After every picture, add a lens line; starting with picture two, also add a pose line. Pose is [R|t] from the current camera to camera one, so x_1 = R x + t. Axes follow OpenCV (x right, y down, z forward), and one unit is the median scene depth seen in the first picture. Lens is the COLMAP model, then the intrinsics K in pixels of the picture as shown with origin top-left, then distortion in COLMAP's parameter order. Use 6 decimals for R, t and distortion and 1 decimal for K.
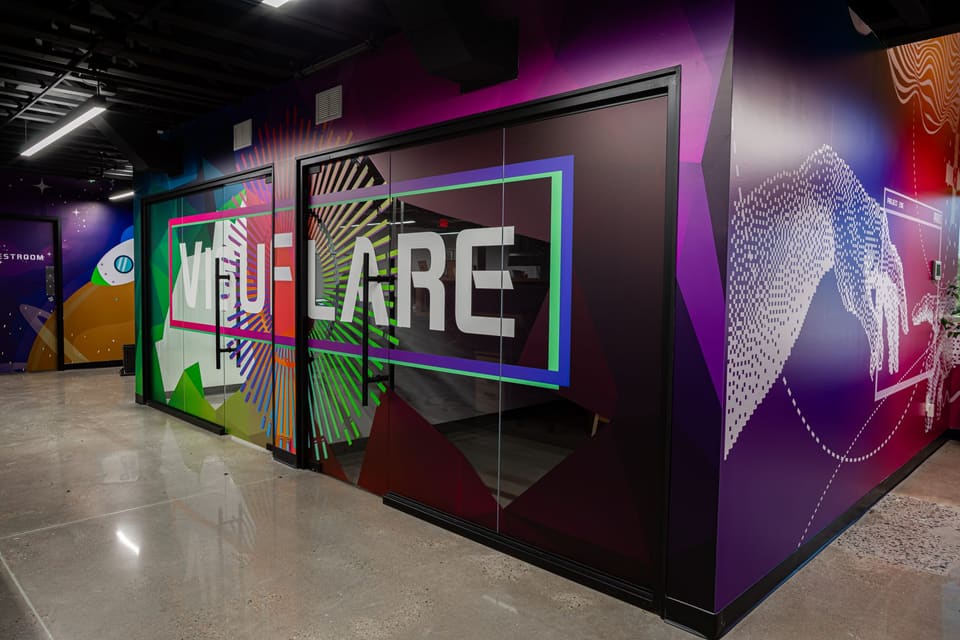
lens RADIAL K [[652.9, 0, 480.0], [0, 652.9, 320.0], [0, 0, 1]] dist [-0.007590, -0.001703]
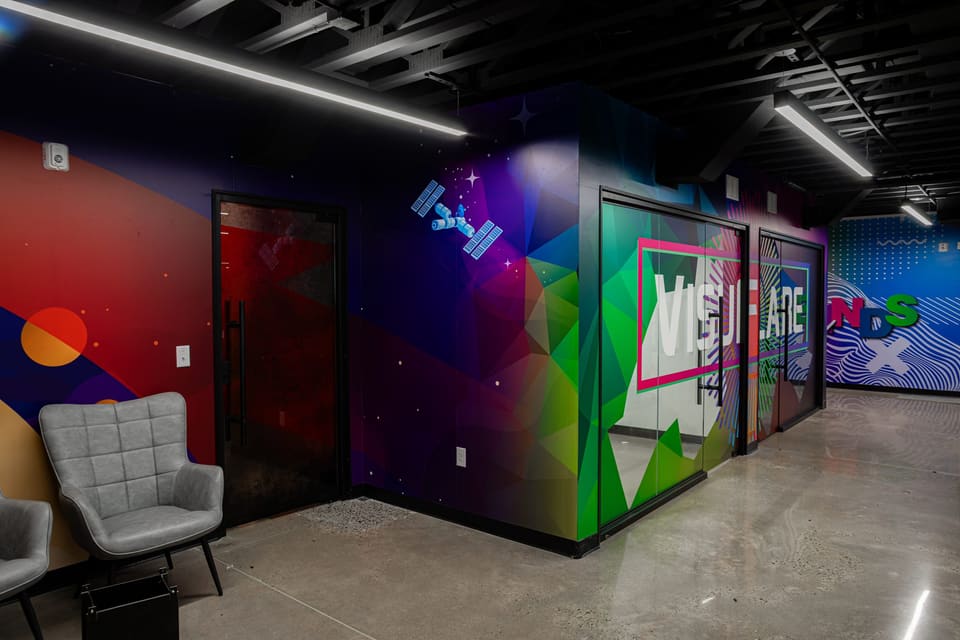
lens RADIAL K [[652.9, 0, 480.0], [0, 652.9, 320.0], [0, 0, 1]] dist [-0.007590, -0.001703]
pose [[-0.103178, -0.050521, 0.993379, -1.295420], [0.057101, 0.996761, 0.056624, -0.129909], [-0.993023, 0.062565, -0.099959, 1.394369]]
